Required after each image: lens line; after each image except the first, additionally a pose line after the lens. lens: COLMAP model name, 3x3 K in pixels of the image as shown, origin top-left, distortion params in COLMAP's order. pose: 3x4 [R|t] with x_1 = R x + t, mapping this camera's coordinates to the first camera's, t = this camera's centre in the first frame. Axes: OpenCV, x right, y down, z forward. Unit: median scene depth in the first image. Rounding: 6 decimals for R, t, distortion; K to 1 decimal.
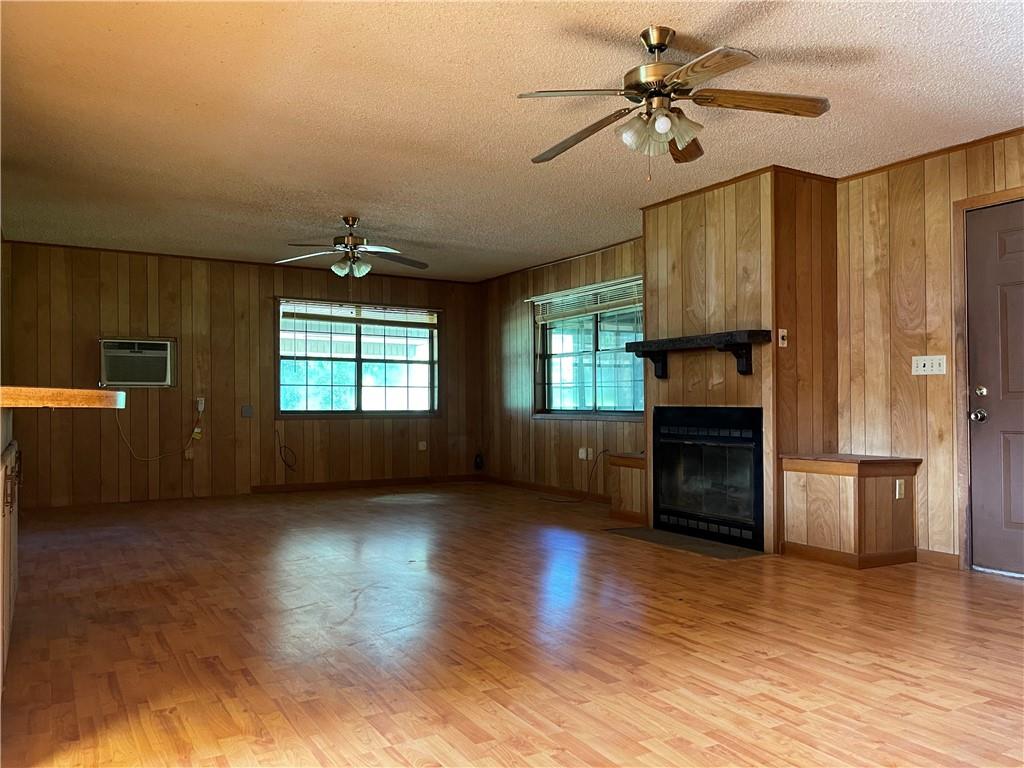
lens RADIAL K [[780.8, 0, 511.2], [0, 780.8, 387.9], [0, 0, 1]] dist [0.071789, -0.095705]
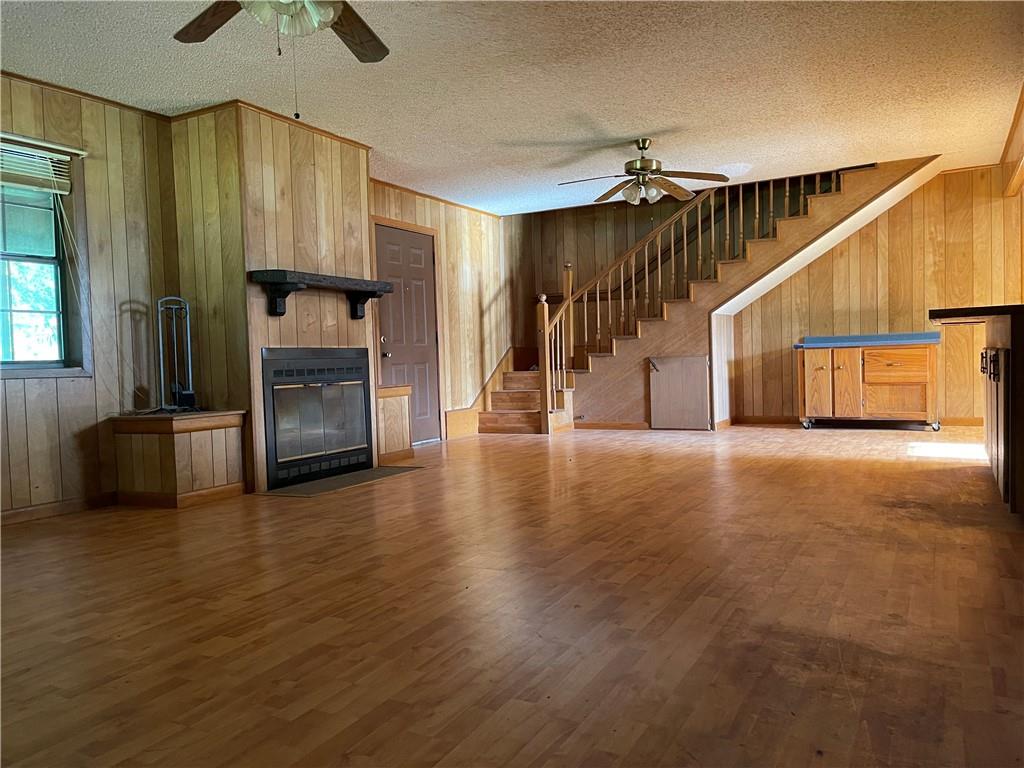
lens RADIAL K [[780.8, 0, 512.2], [0, 780.8, 382.3], [0, 0, 1]] dist [0.071789, -0.095705]
pose [[-0.506174, -0.013098, 0.862332, -0.754538], [0.009718, 0.999735, 0.020889, 0.050408], [-0.862377, 0.018954, -0.505912, 1.309717]]
